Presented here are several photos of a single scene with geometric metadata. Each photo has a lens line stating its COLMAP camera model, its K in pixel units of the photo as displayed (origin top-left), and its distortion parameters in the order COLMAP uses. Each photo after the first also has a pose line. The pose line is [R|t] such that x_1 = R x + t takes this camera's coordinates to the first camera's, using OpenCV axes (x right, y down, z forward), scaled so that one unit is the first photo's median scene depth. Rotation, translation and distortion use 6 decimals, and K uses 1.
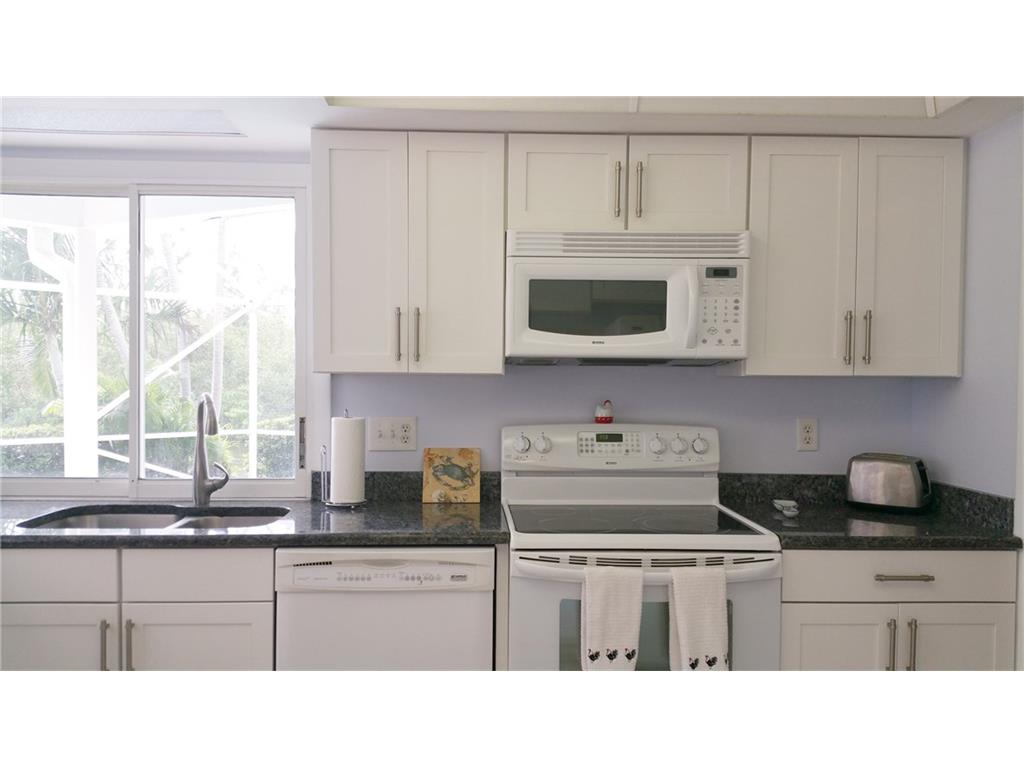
lens RADIAL K [[838.5, 0, 511.5], [0, 838.5, 405.0], [0, 0, 1]] dist [0.047715, 0.002526]
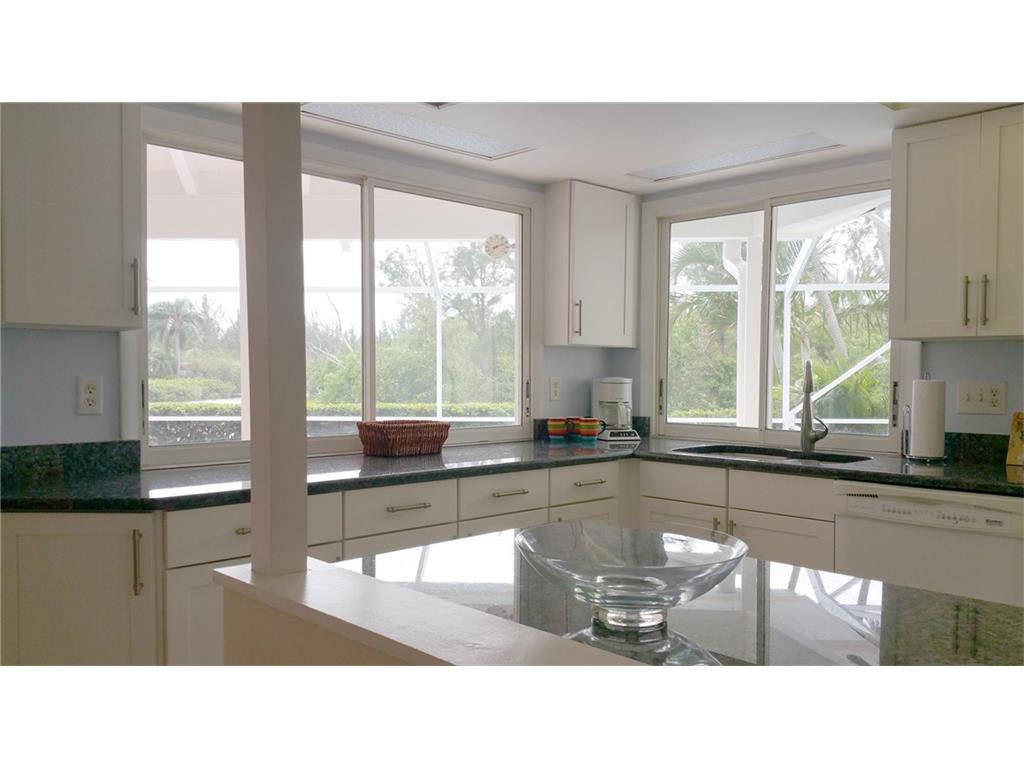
lens RADIAL K [[847.2, 0, 512.0], [0, 847.2, 384.0], [0, 0, 1]] dist [0.045572, -0.001046]
pose [[0.671694, 0.013121, -0.740712, 0.268494], [-0.029103, 0.999539, -0.008685, 0.045253], [0.740257, 0.027391, 0.671766, -0.157352]]
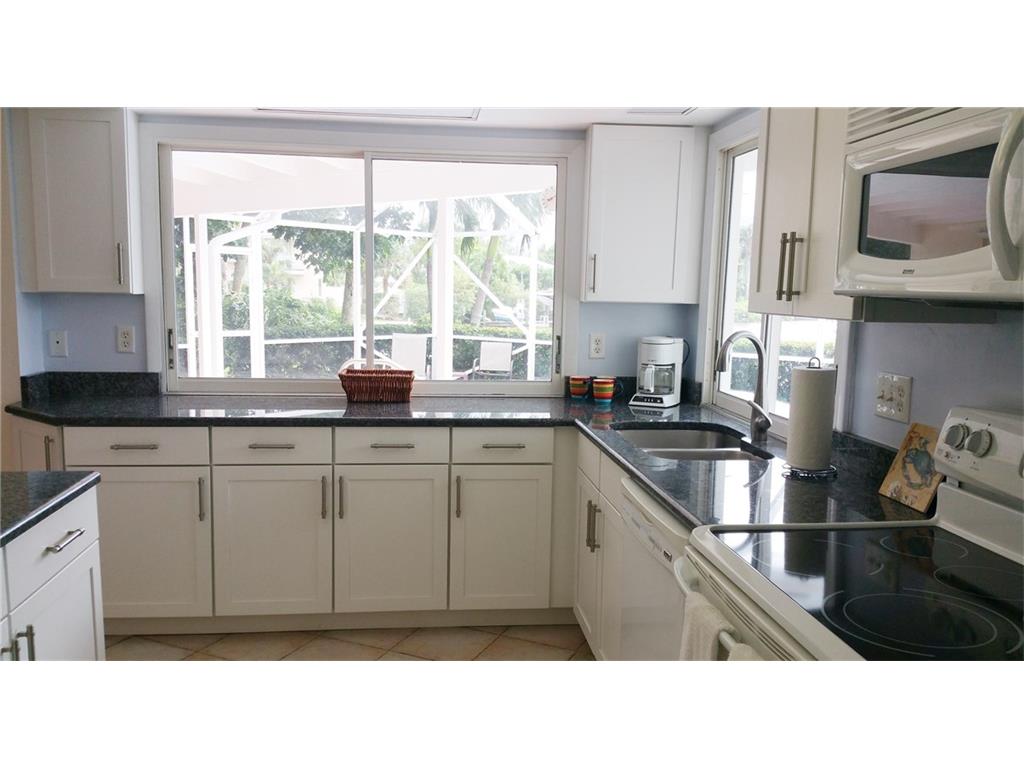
lens RADIAL K [[847.2, 0, 512.0], [0, 847.2, 384.0], [0, 0, 1]] dist [0.045572, -0.001046]
pose [[0.050261, 0.115284, -0.992060, 0.612346], [-0.051931, 0.992274, 0.112678, -0.046044], [0.997385, 0.045855, 0.055859, 0.630981]]
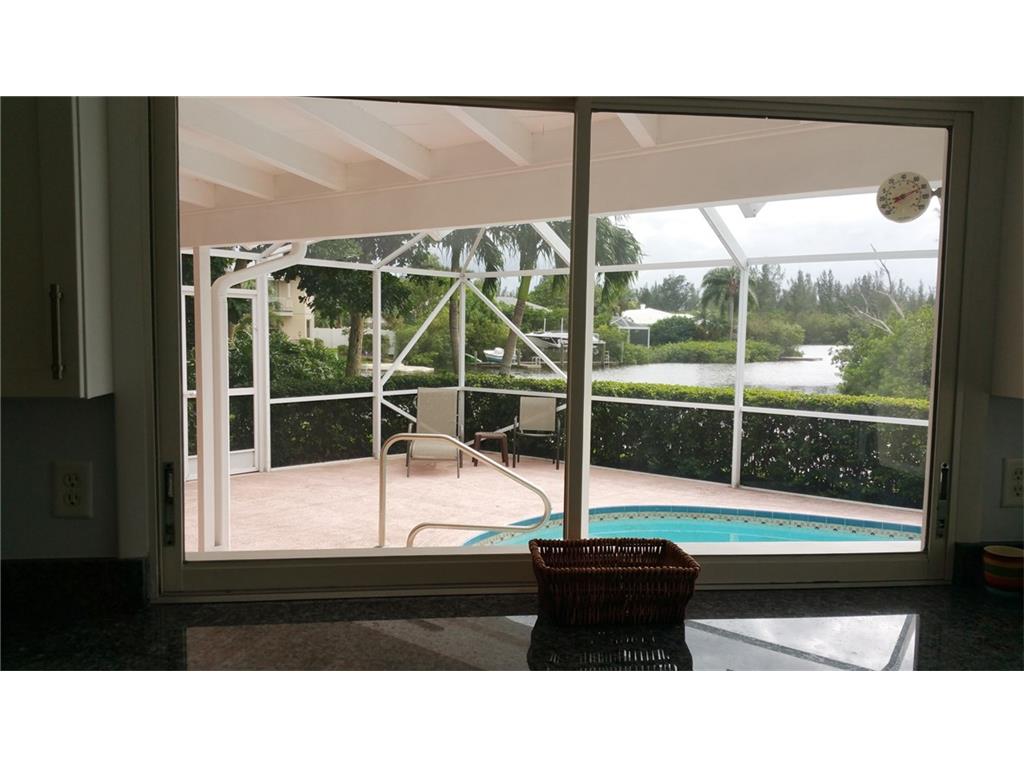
lens RADIAL K [[814.4, 0, 512.0], [0, 814.4, 384.0], [0, 0, 1]] dist [0.002101, -0.001498]
pose [[0.081286, 0.072359, -0.994061, -0.110846], [-0.048224, 0.996479, 0.068592, -0.065342], [0.995524, 0.042362, 0.084489, 0.376098]]
